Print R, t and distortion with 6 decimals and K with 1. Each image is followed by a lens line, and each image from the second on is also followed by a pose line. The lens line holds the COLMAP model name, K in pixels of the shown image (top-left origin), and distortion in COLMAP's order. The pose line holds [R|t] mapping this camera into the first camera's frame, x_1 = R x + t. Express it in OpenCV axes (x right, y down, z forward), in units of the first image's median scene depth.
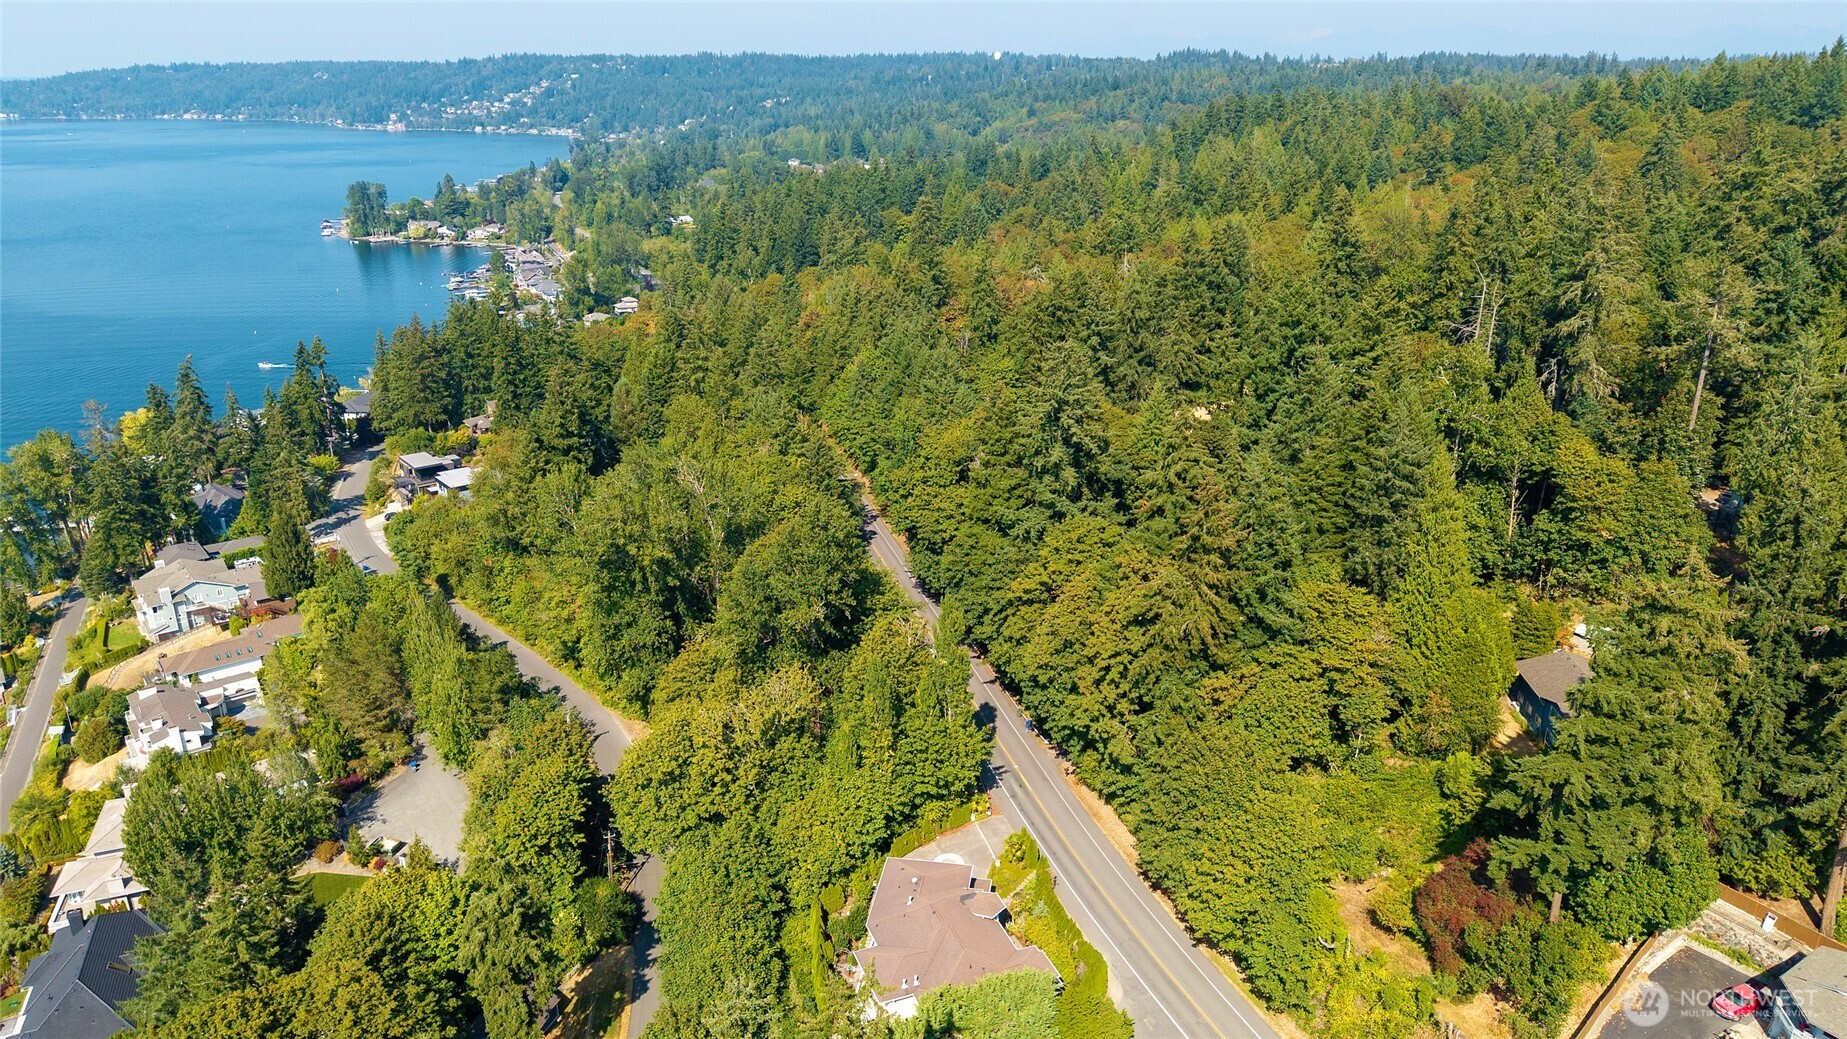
lens RADIAL K [[1231.8, 0, 924.1], [0, 1231.8, 527.0], [0, 0, 1]] dist [0.036726, -0.035461]
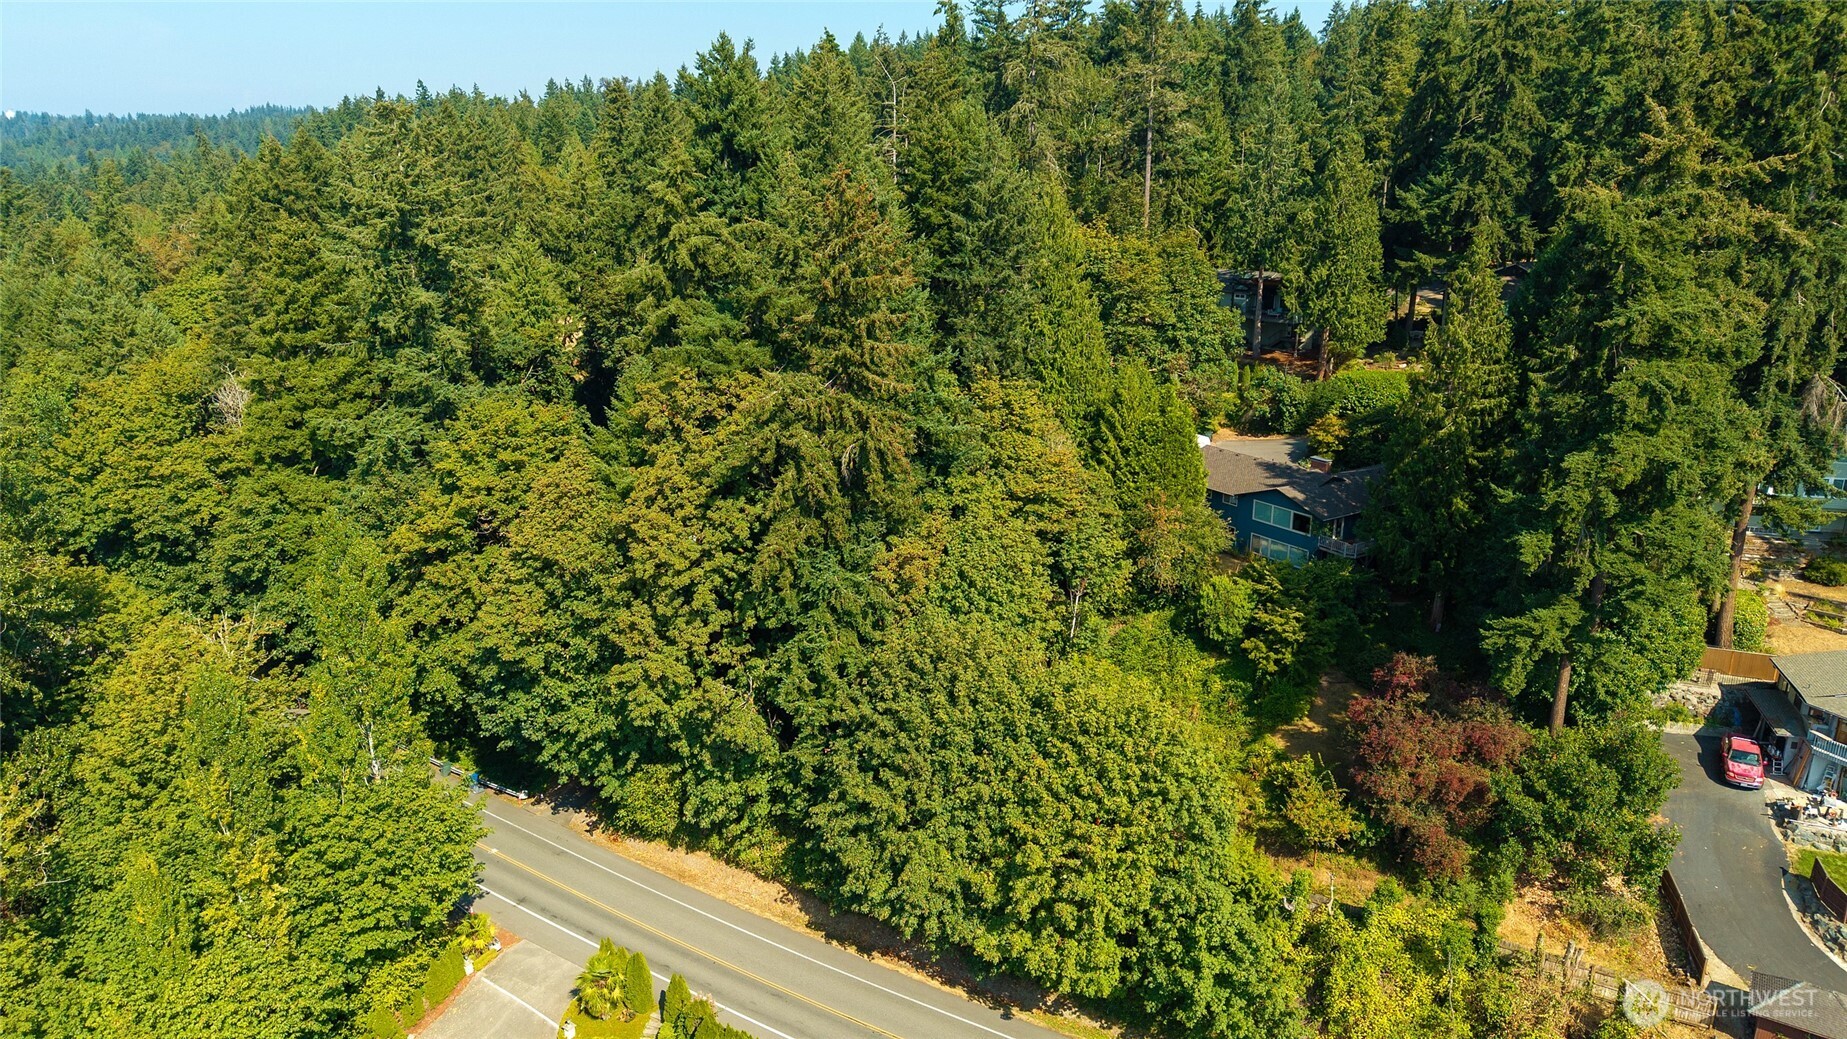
lens RADIAL K [[1227.9, 0, 931.5], [0, 1227.9, 526.1], [0, 0, 1]] dist [0.006660, 0.000454]
pose [[0.781286, -0.181946, 0.597066, -0.081746], [0.212763, 0.976913, 0.019290, 0.100693], [-0.586791, 0.111962, 0.801960, 0.513581]]
